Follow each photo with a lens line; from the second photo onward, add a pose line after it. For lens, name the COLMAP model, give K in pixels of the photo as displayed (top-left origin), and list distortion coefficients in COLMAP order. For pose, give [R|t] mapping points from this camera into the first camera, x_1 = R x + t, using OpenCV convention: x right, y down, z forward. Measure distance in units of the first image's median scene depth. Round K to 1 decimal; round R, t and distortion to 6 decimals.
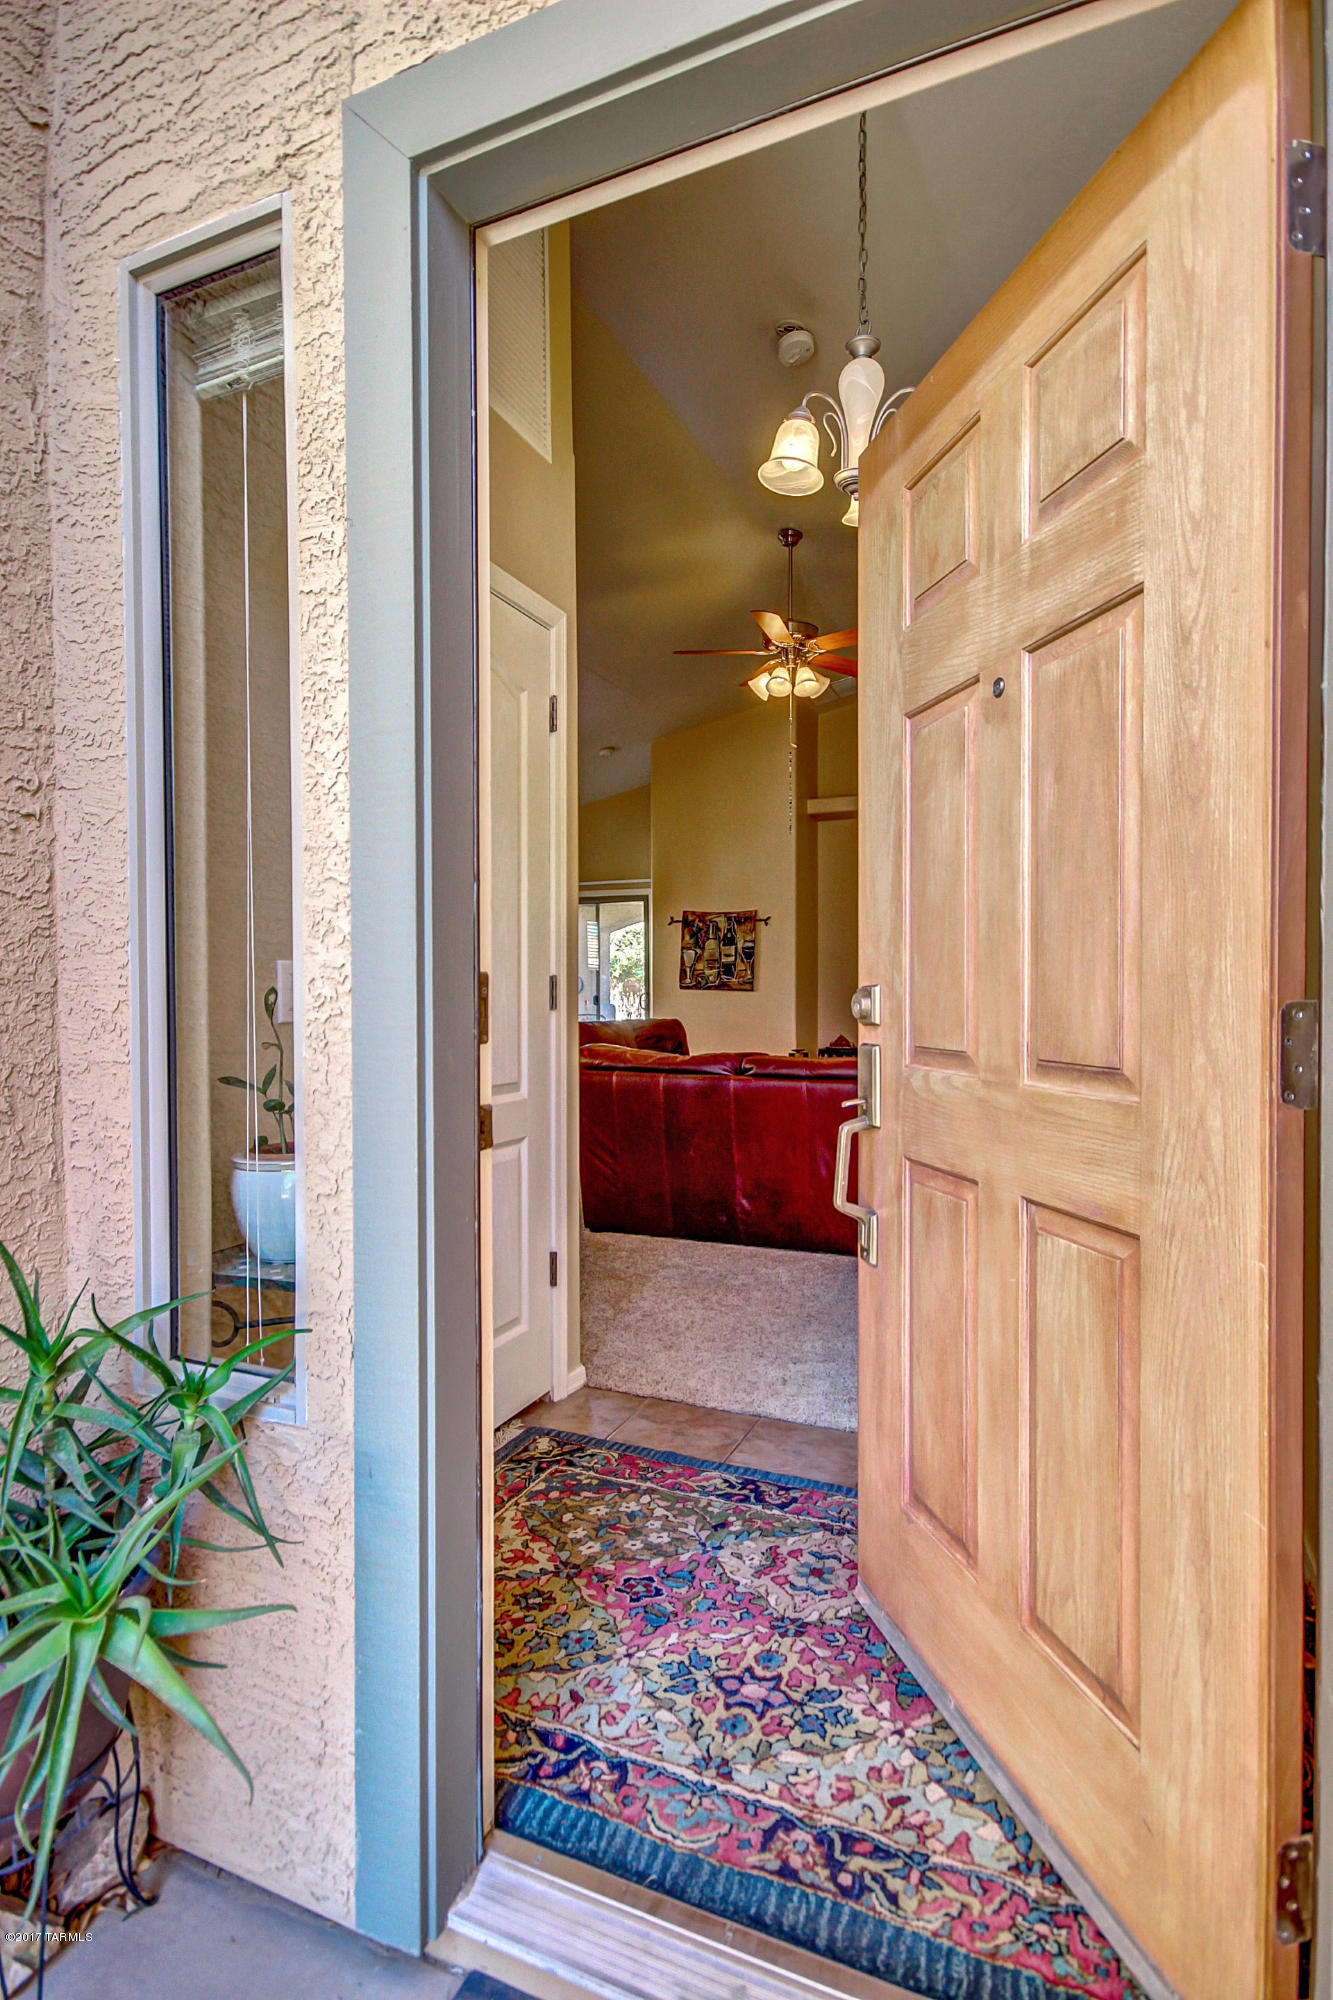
lens RADIAL K [[985.8, 0, 666.5], [0, 985.8, 1000.0], [0, 0, 1]] dist [-0.000747, -0.000258]
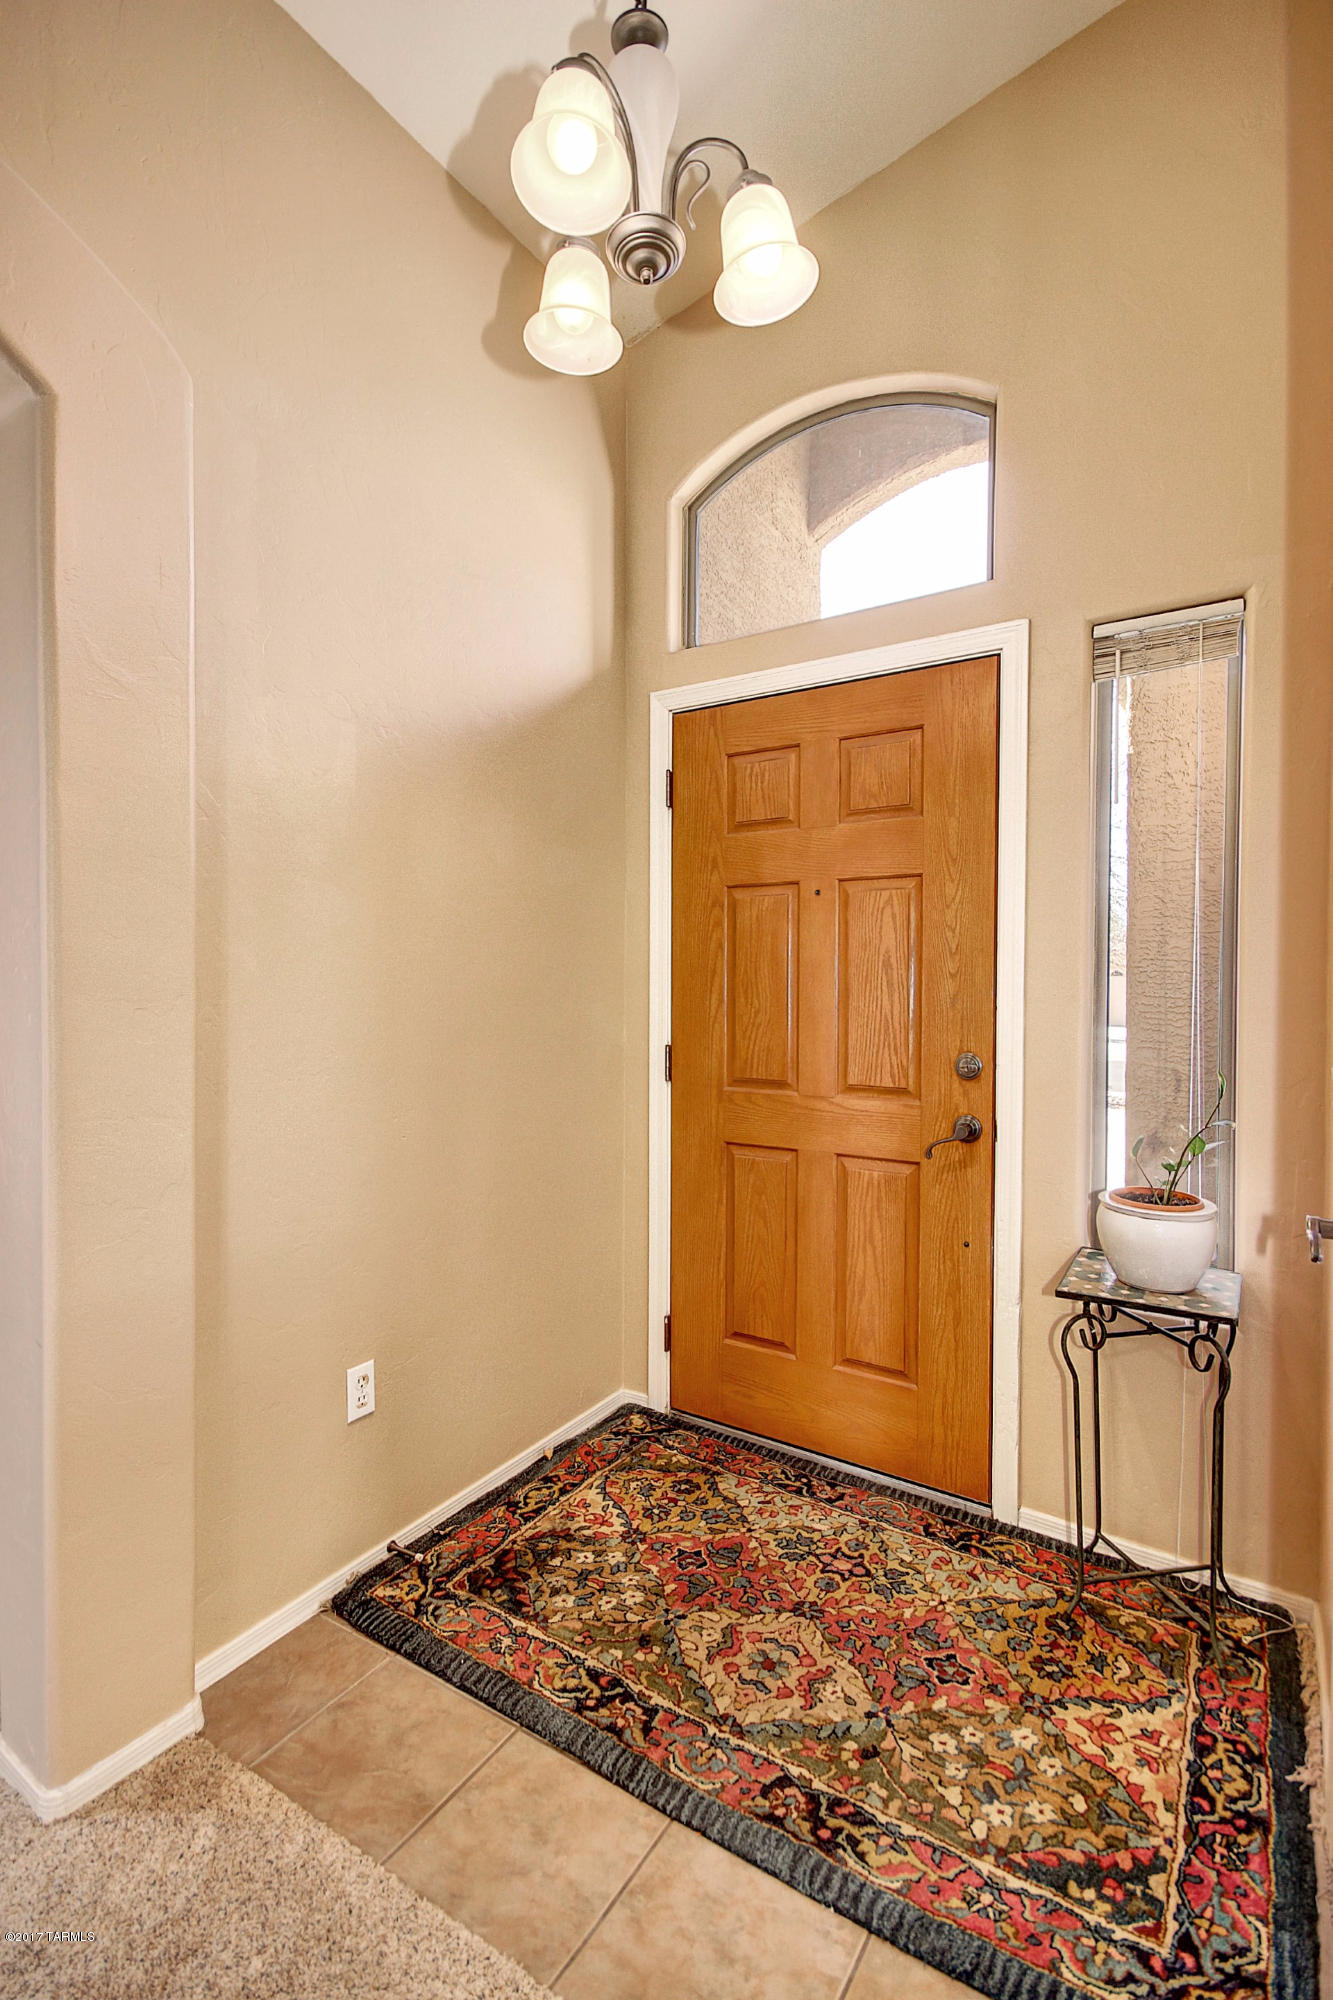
lens RADIAL K [[920.1, 0, 666.5], [0, 920.1, 1000.0], [0, 0, 1]] dist [-0.001190, -0.000597]
pose [[-0.988423, -0.003702, 0.151676, 0.124752], [0.001111, 0.999499, 0.031638, -0.122767], [-0.151717, 0.031440, -0.987924, 2.046582]]
